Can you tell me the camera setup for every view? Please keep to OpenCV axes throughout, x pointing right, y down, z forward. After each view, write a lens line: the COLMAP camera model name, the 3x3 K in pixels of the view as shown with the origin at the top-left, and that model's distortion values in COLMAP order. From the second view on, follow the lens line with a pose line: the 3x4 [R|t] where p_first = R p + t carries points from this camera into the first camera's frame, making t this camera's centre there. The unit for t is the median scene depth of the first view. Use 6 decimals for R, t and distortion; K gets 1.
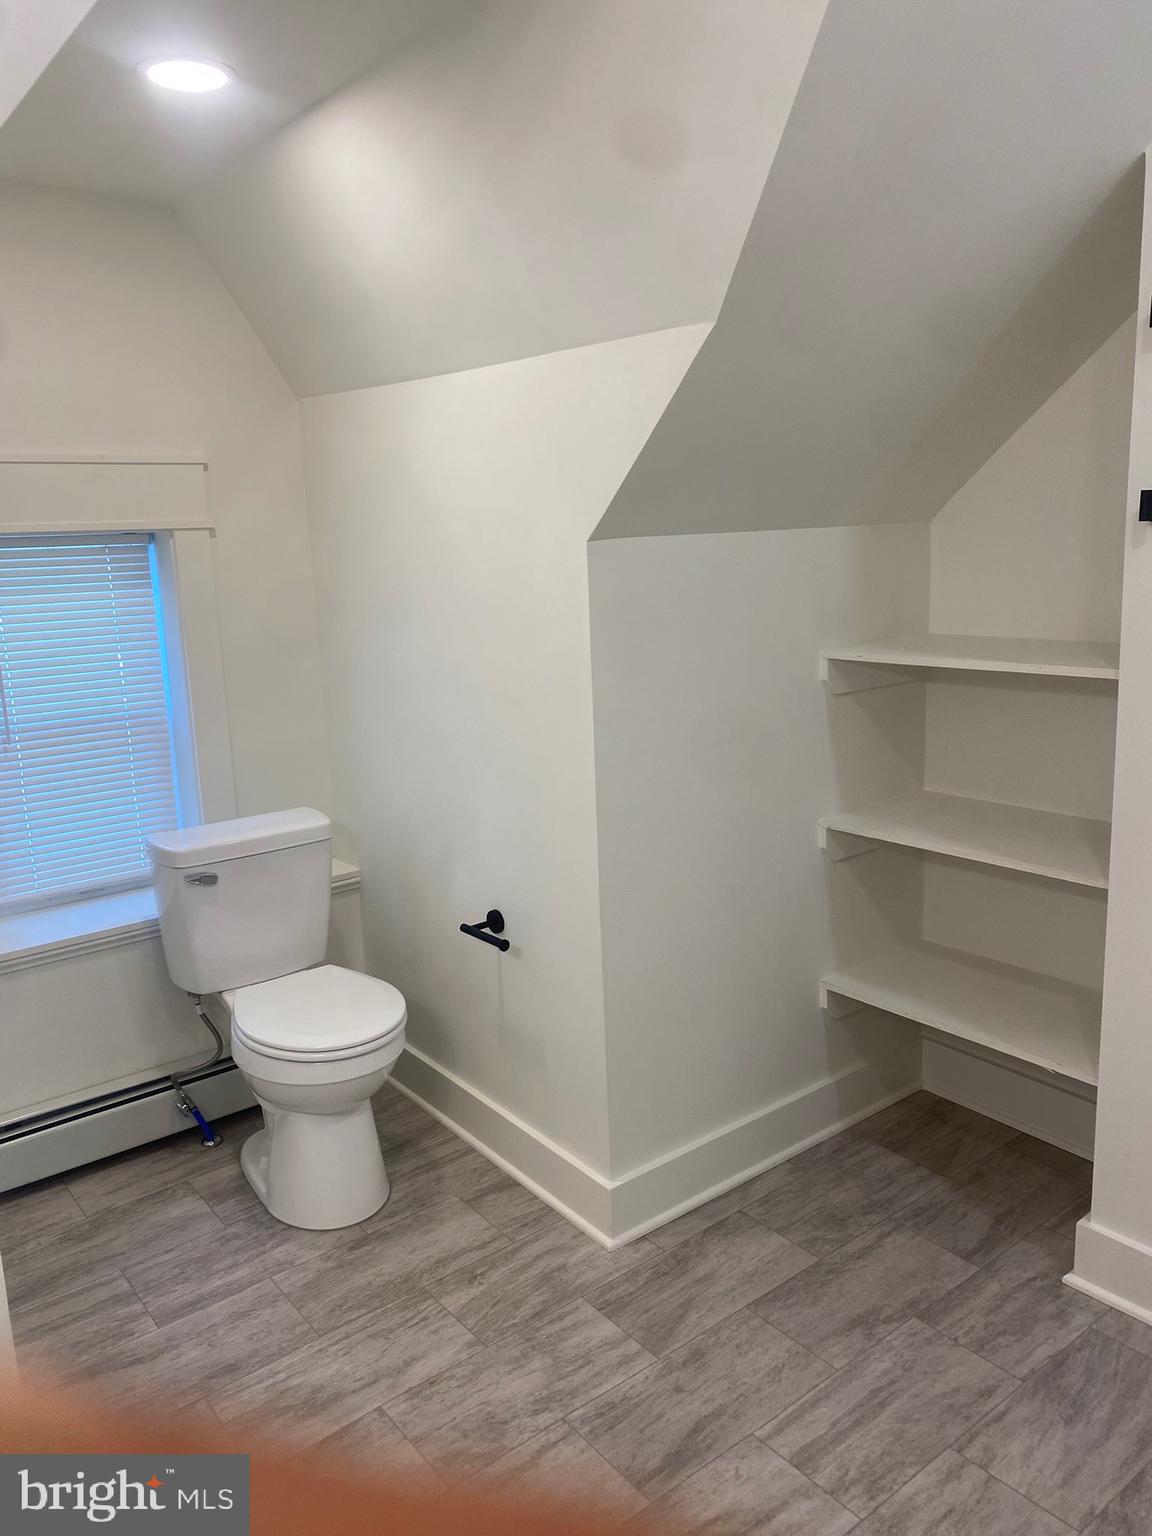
lens RADIAL K [[1196.0, 0, 577.8], [0, 1196.0, 746.7], [0, 0, 1]] dist [0.011472, 0.012303]
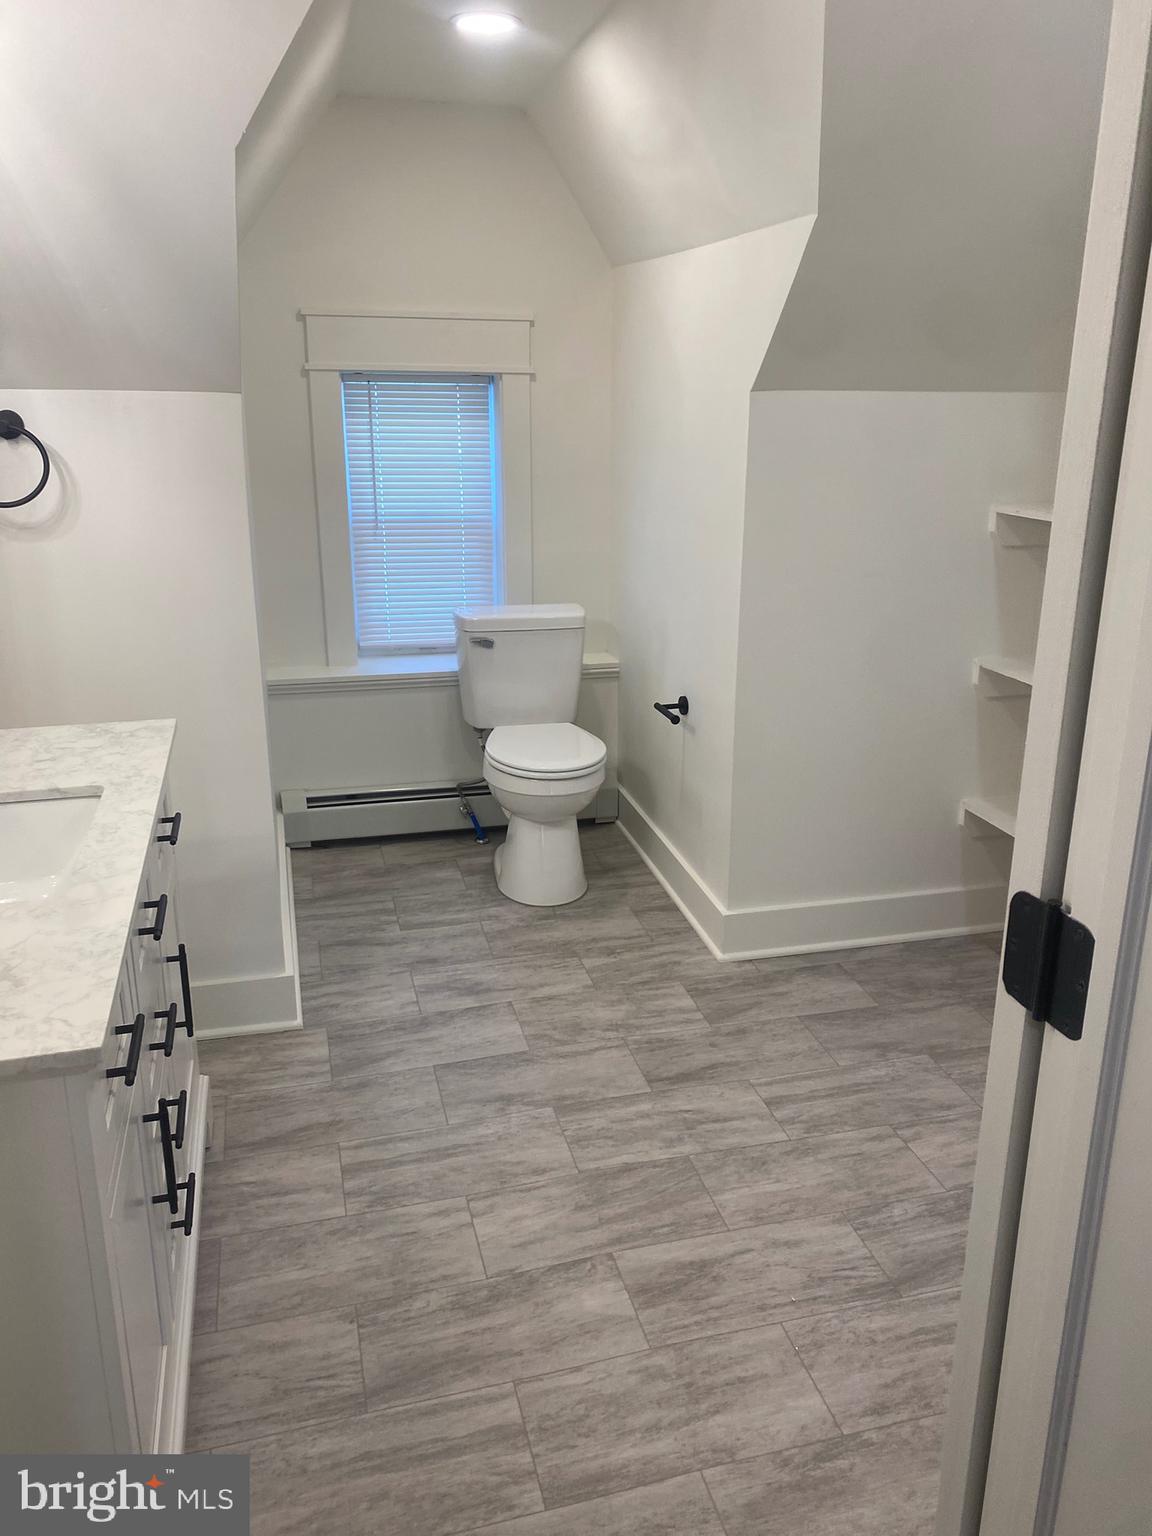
lens RADIAL K [[1189.3, 0, 572.4], [0, 1189.3, 749.0], [0, 0, 1]] dist [0.087887, -0.102967]
pose [[0.913188, 0.157195, -0.376001, 0.332304], [-0.112838, 0.984072, 0.137365, 0.036557], [0.391605, -0.083013, 0.916381, -0.221611]]
